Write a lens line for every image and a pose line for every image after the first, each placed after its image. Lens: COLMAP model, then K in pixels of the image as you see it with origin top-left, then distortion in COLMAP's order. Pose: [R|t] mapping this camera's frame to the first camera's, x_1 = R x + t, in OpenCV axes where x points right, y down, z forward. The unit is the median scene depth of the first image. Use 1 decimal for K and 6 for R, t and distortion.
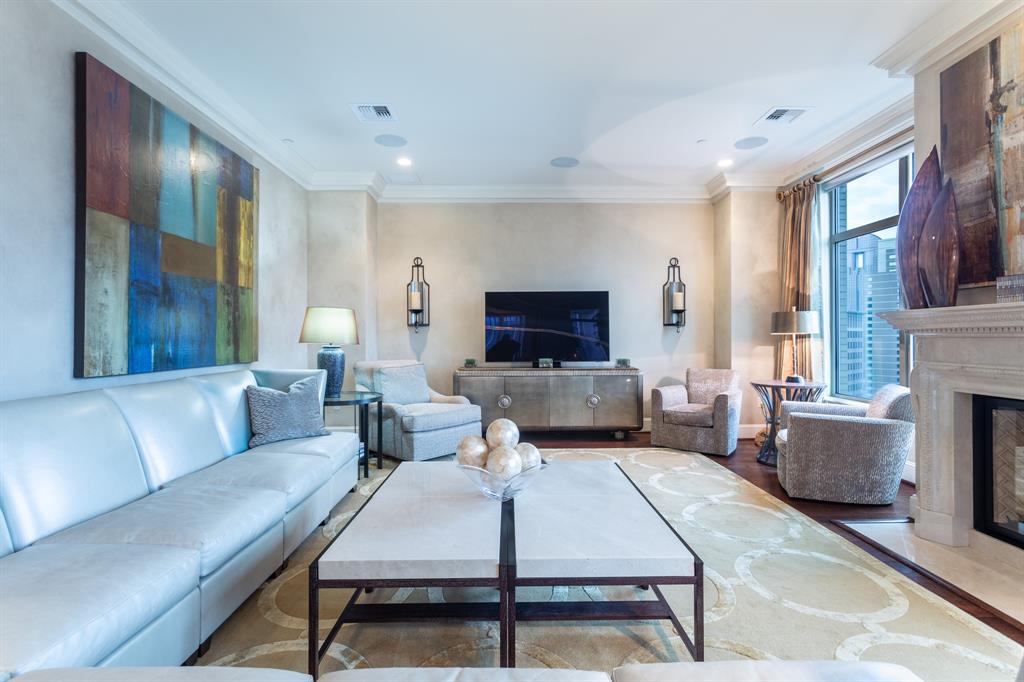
lens RADIAL K [[490.2, 0, 517.7], [0, 490.2, 336.3], [0, 0, 1]] dist [0.005148, 0.001553]
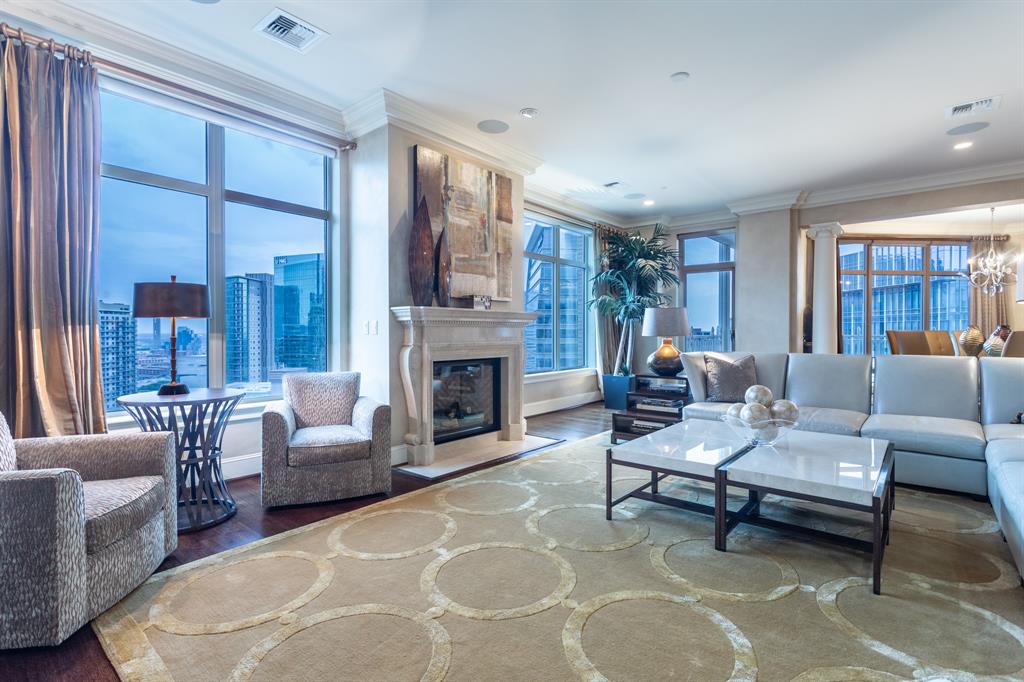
lens RADIAL K [[490.2, 0, 517.7], [0, 490.2, 336.3], [0, 0, 1]] dist [0.005148, 0.001553]
pose [[-0.756895, -0.003673, 0.653526, -0.386941], [-0.002662, 0.999993, 0.002537, 0.044401], [-0.653531, 0.000180, -0.756899, 2.141772]]
